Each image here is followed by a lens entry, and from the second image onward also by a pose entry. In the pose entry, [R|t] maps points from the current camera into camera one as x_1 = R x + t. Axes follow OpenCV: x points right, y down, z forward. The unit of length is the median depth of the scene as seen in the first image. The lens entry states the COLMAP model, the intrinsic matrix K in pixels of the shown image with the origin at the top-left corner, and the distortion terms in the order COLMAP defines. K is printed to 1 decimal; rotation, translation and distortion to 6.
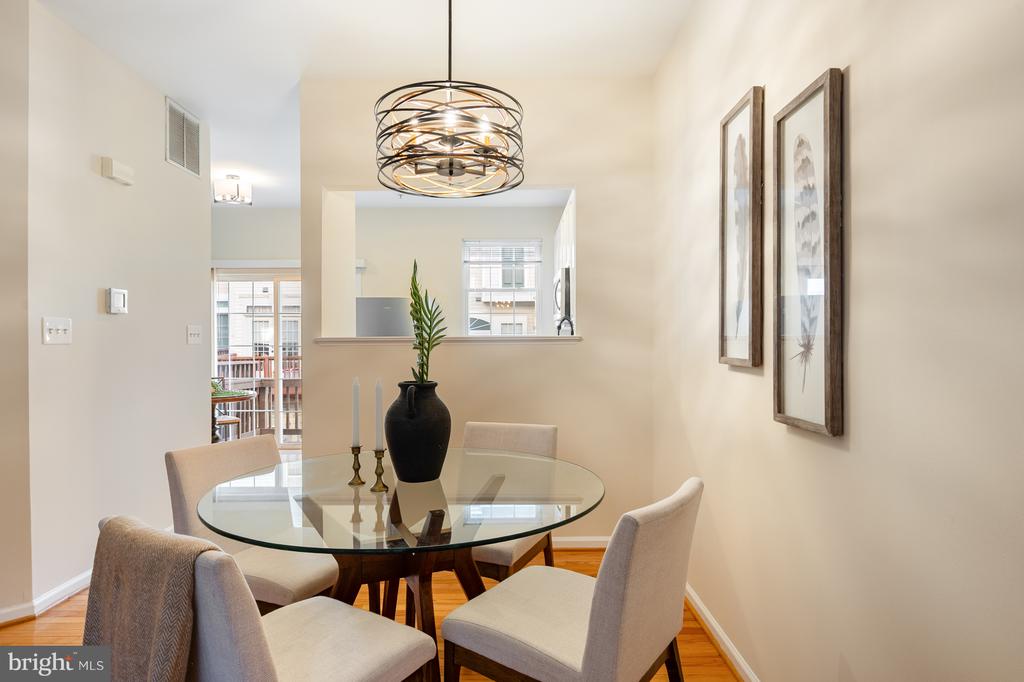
lens RADIAL K [[605.2, 0, 511.8], [0, 605.2, 343.6], [0, 0, 1]] dist [0.004235, -0.004573]
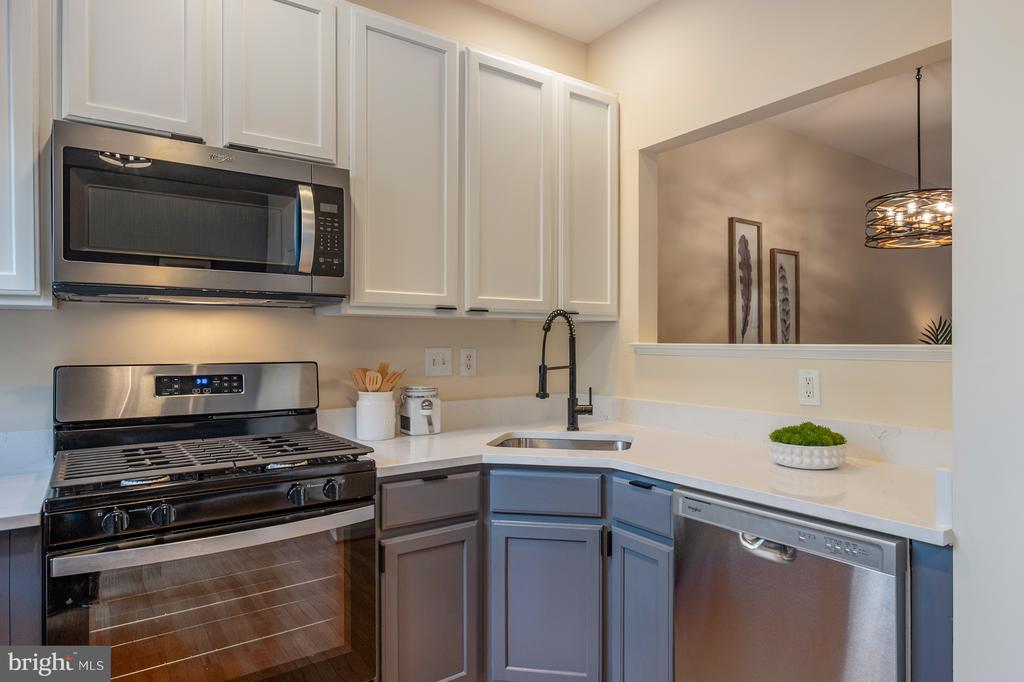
lens RADIAL K [[605.2, 0, 541.0], [0, 605.2, 339.4], [0, 0, 1]] dist [0.004235, -0.004573]
pose [[-0.600423, 0.002031, 0.799680, -0.668133], [-0.000210, 0.999996, -0.002697, -0.023604], [-0.799682, -0.001787, -0.600421, 2.404832]]
